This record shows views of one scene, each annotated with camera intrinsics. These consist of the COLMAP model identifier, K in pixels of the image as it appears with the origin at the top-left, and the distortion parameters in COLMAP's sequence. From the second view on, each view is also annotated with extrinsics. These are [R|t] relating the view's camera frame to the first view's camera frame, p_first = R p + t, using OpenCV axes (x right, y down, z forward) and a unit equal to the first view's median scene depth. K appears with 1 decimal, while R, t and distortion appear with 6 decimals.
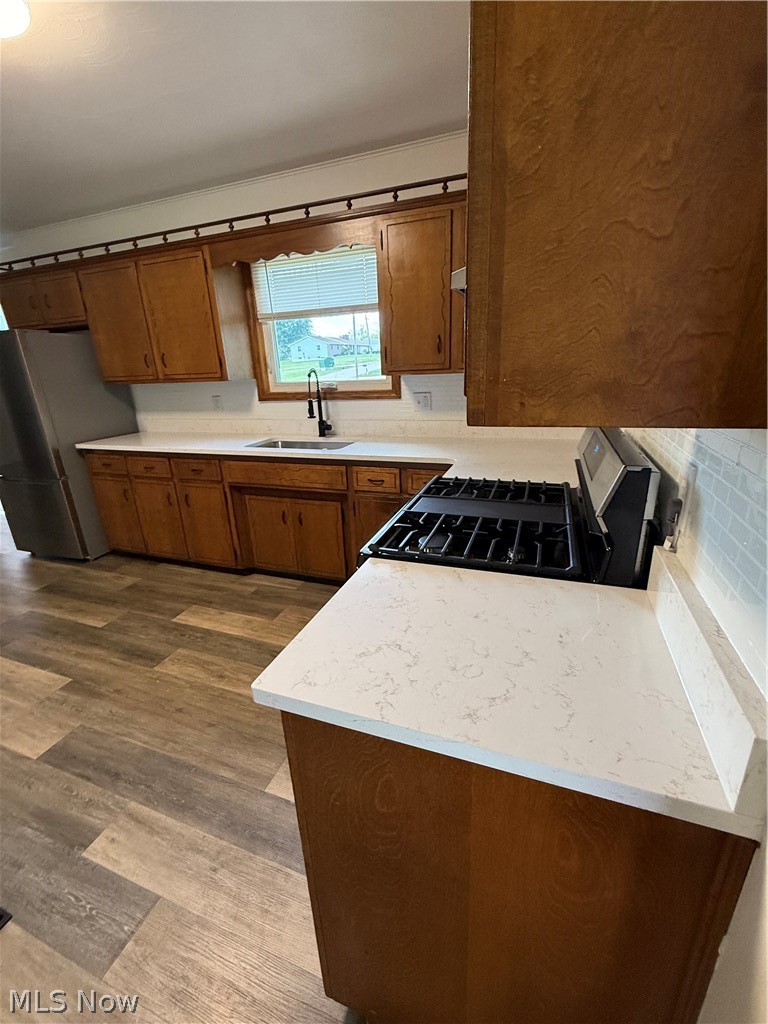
lens RADIAL K [[431.9, 0, 381.2], [0, 431.9, 510.5], [0, 0, 1]] dist [-0.000994, 0.000353]
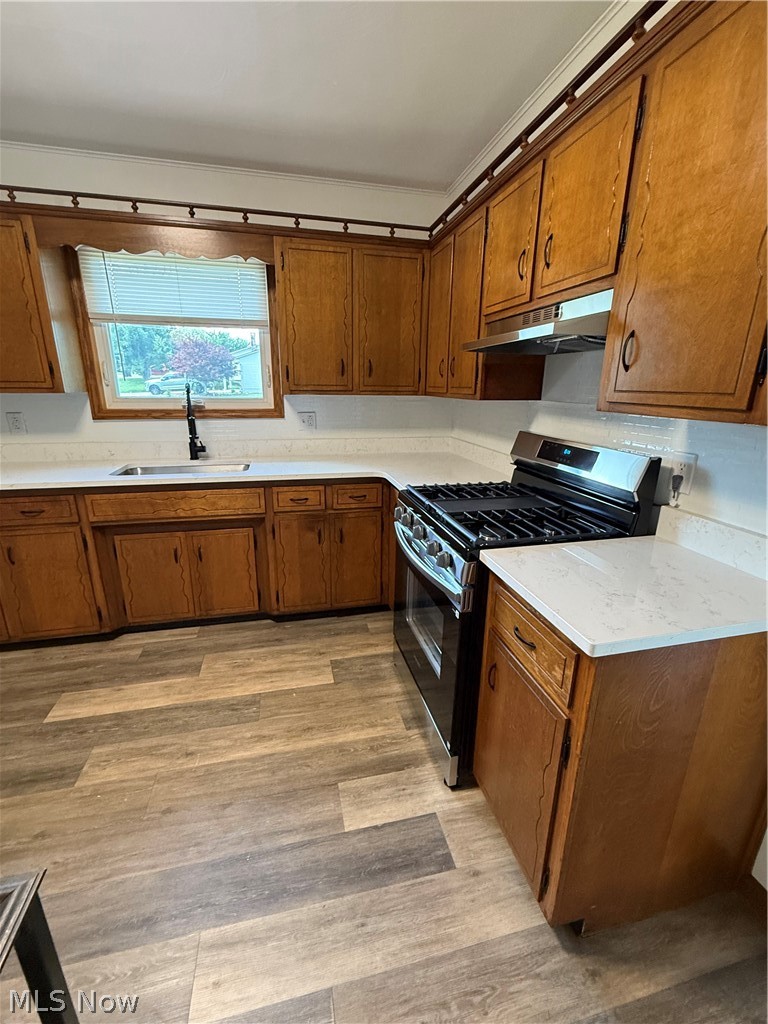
lens RADIAL K [[431.9, 0, 382.2], [0, 431.9, 510.8], [0, 0, 1]] dist [-0.000994, 0.000353]
pose [[0.828676, -0.108475, 0.549117, -0.361472], [0.135726, 0.990704, -0.009116, -0.008182], [-0.543024, 0.082084, 0.835696, 0.070206]]
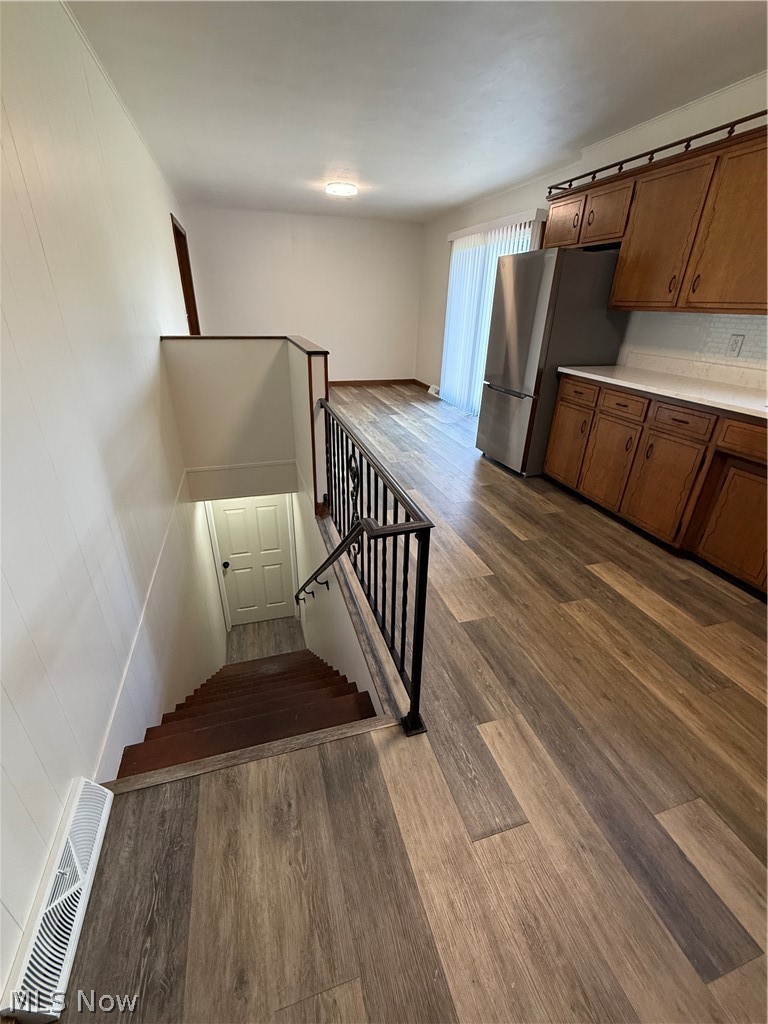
lens RADIAL K [[431.9, 0, 382.5], [0, 431.9, 510.2], [0, 0, 1]] dist [-0.000994, 0.000353]
pose [[0.609520, 0.392716, -0.688665, -0.139665], [-0.299619, 0.918366, 0.258519, 0.024709], [0.733971, 0.048765, 0.677428, 0.006325]]
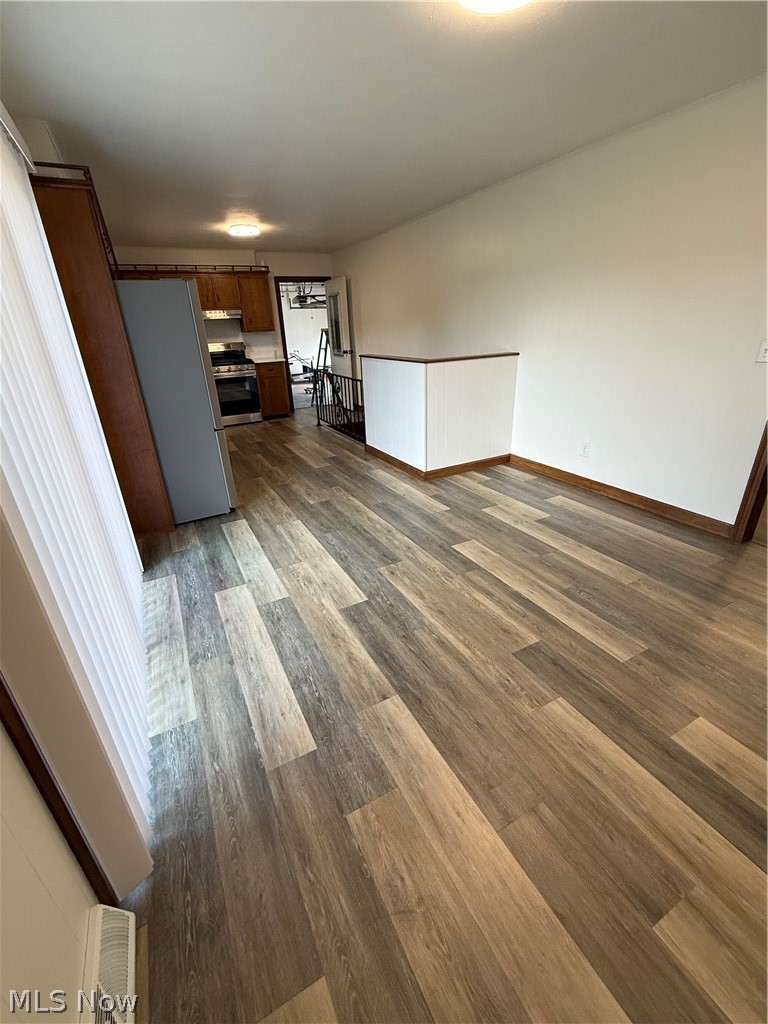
lens RADIAL K [[431.9, 0, 378.5], [0, 431.9, 511.4], [0, 0, 1]] dist [-0.000994, 0.000353]
pose [[-0.738826, -0.204625, 0.642078, -2.292328], [0.281830, 0.771641, 0.570212, -0.497158], [-0.612134, 0.602244, -0.512439, 1.759797]]
